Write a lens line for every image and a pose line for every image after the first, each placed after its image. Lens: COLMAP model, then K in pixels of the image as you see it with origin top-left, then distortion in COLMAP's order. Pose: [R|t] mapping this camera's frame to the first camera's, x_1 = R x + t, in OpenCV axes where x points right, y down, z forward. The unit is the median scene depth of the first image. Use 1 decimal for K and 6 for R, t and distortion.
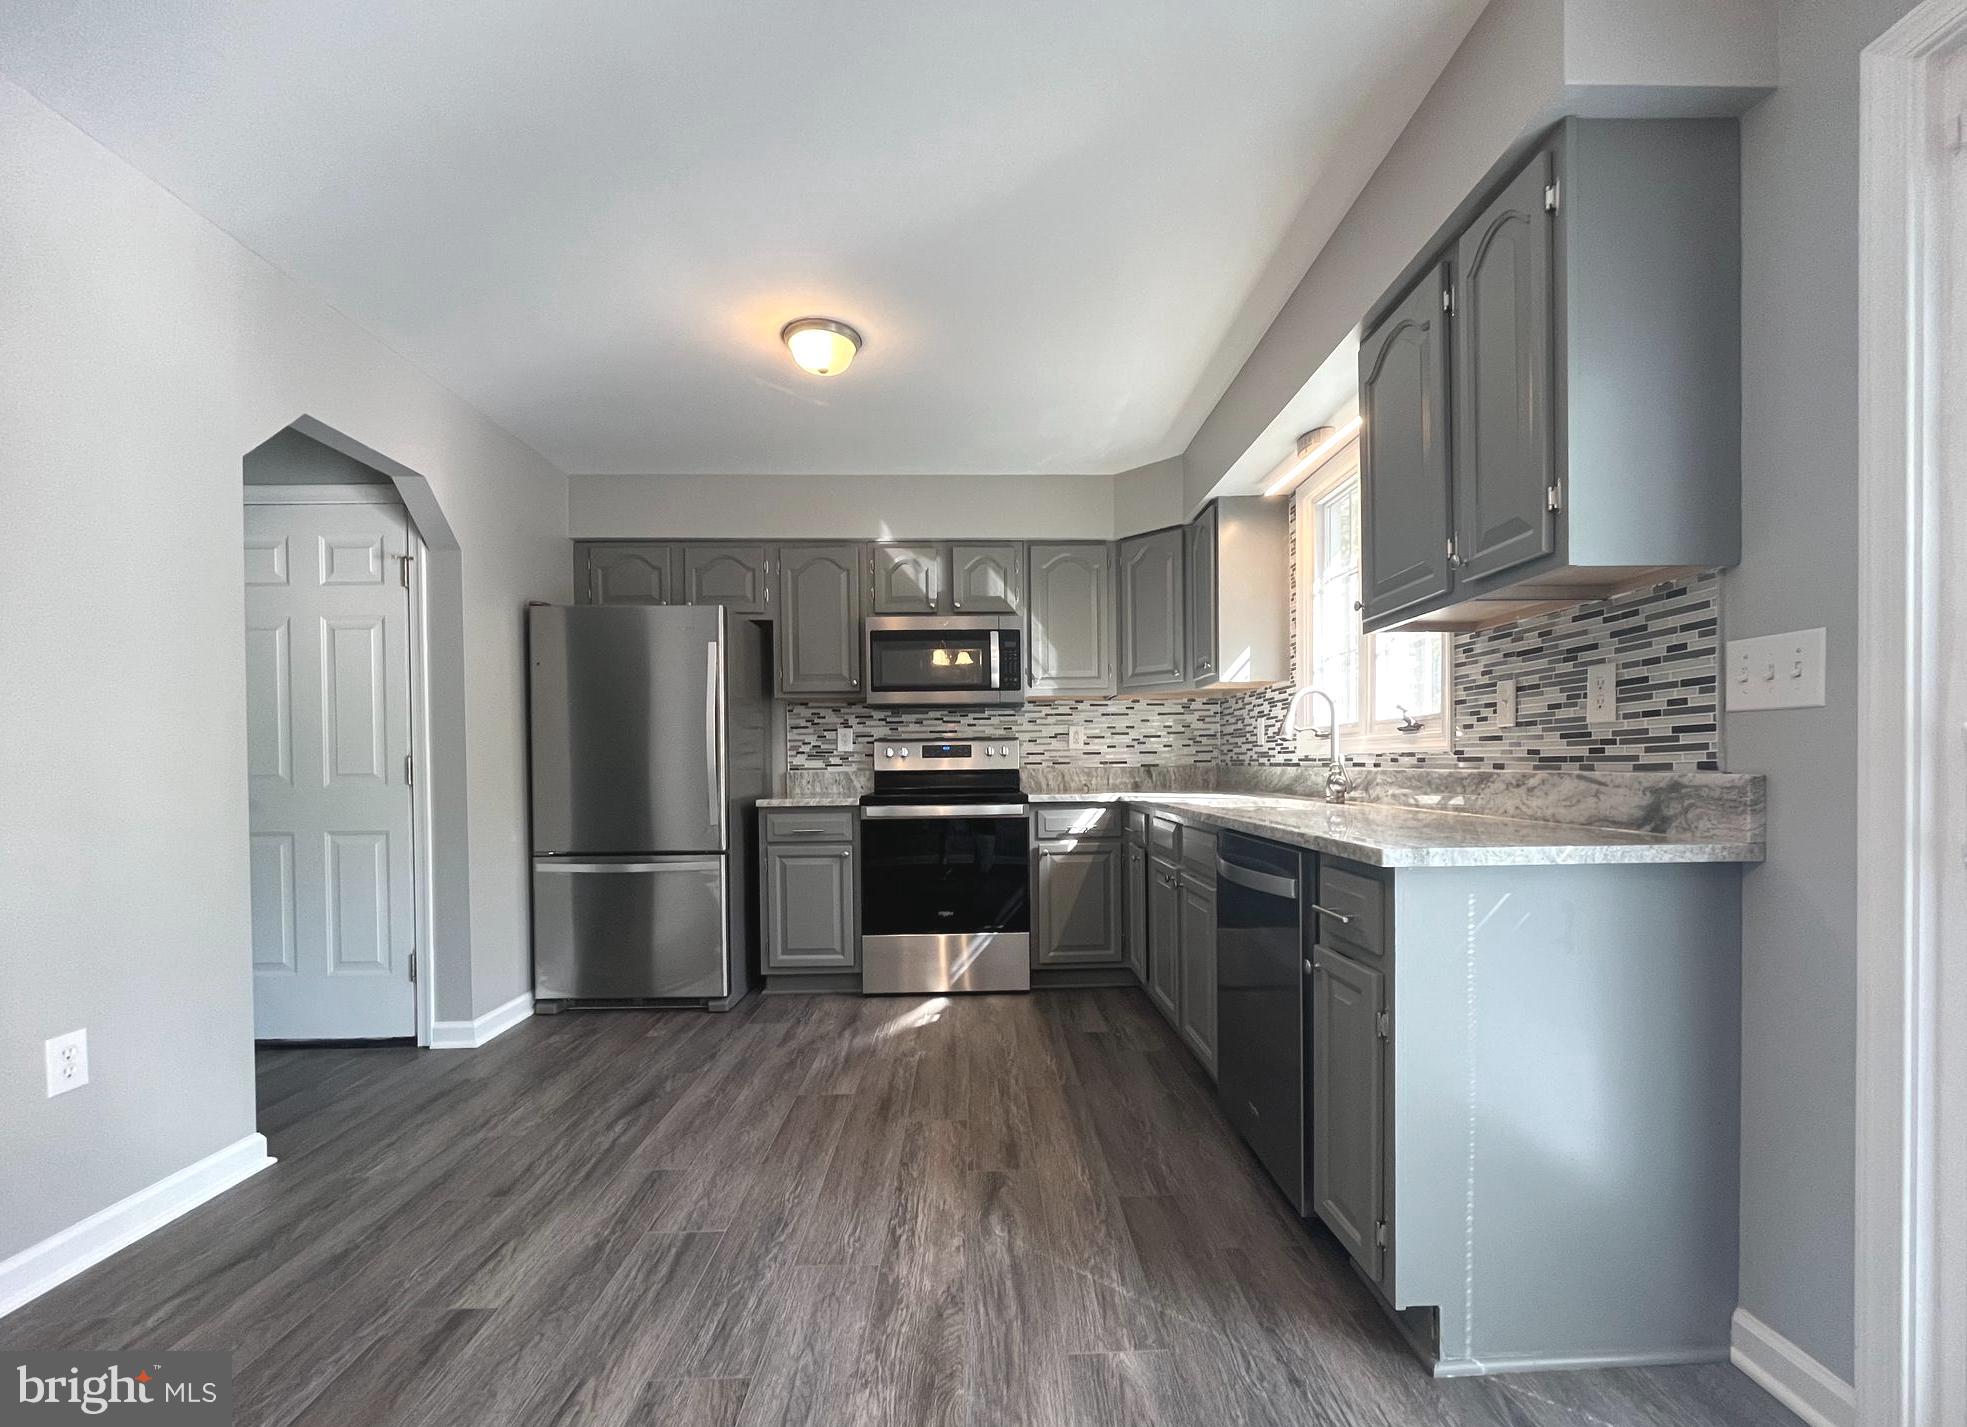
lens RADIAL K [[827.2, 0, 1002.0], [0, 827.2, 773.0], [0, 0, 1]] dist [-0.001560, -0.000227]
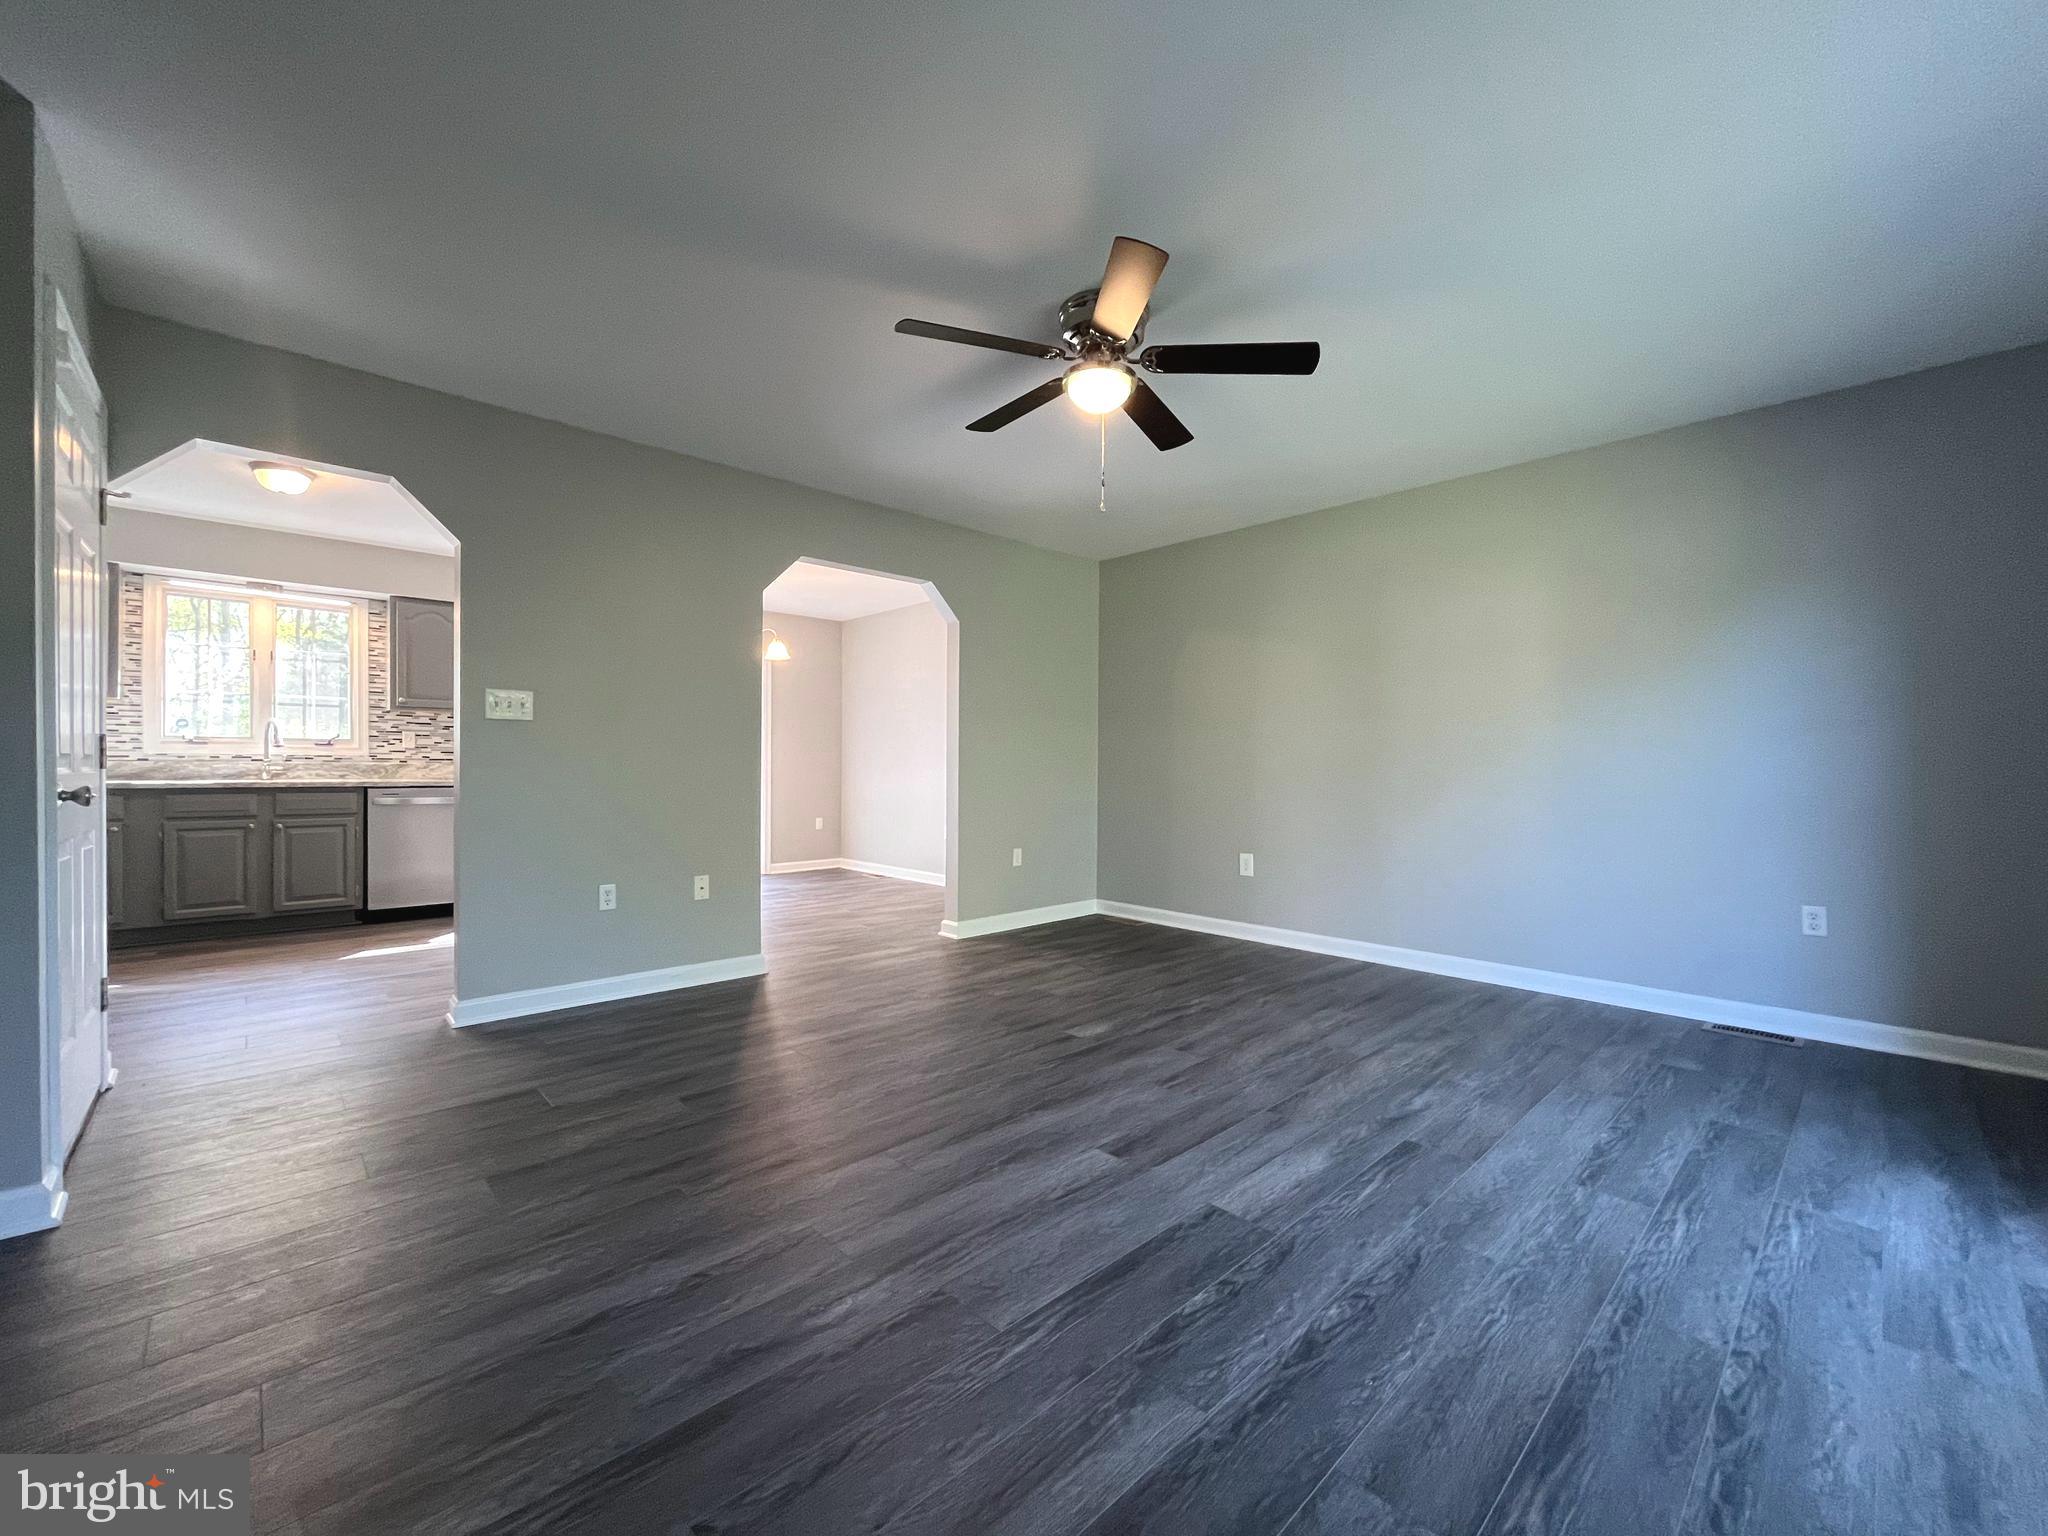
lens RADIAL K [[828.5, 0, 1016.0], [0, 828.5, 773.0], [0, 0, 1]] dist [-0.002924, -0.000104]
pose [[-0.655649, -0.001434, 0.755065, -1.760291], [0.008301, 0.999924, 0.009107, 0.013659], [-0.755020, 0.012239, -0.655587, 0.779371]]
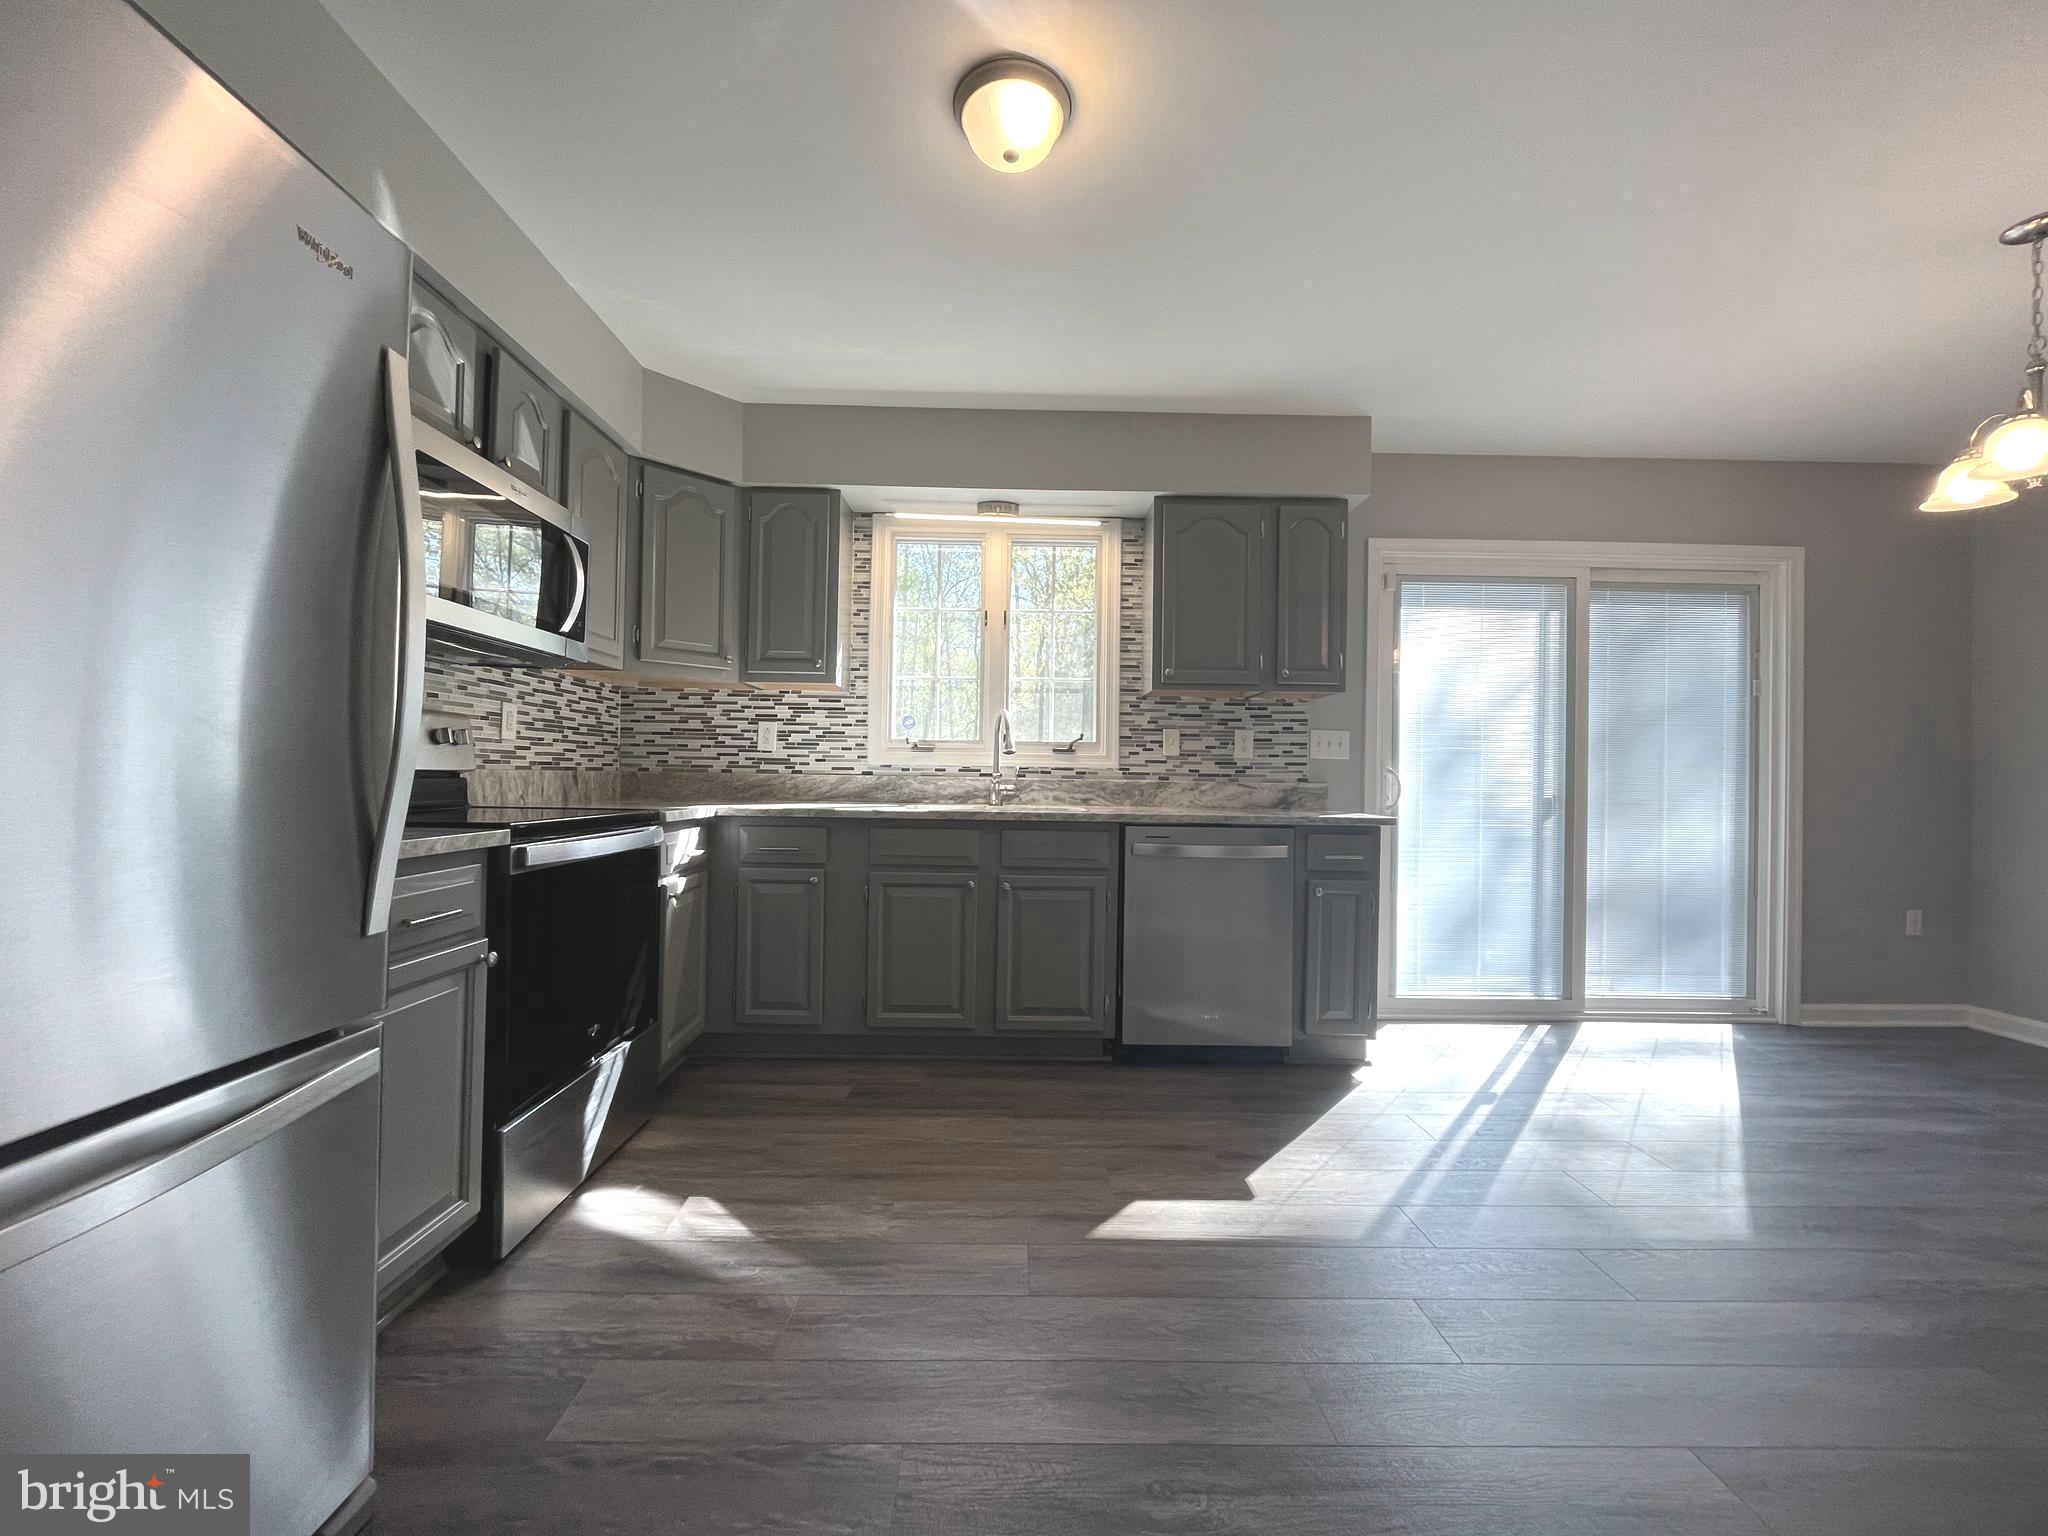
lens RADIAL K [[820.5, 0, 1023.0], [0, 820.5, 773.8], [0, 0, 1]] dist [0.008126, -0.000005]
pose [[0.020876, 0.016404, 0.999647, -0.675268], [-0.003994, 0.999859, -0.016324, 0.006855], [-0.999774, -0.003652, 0.020939, 0.770266]]
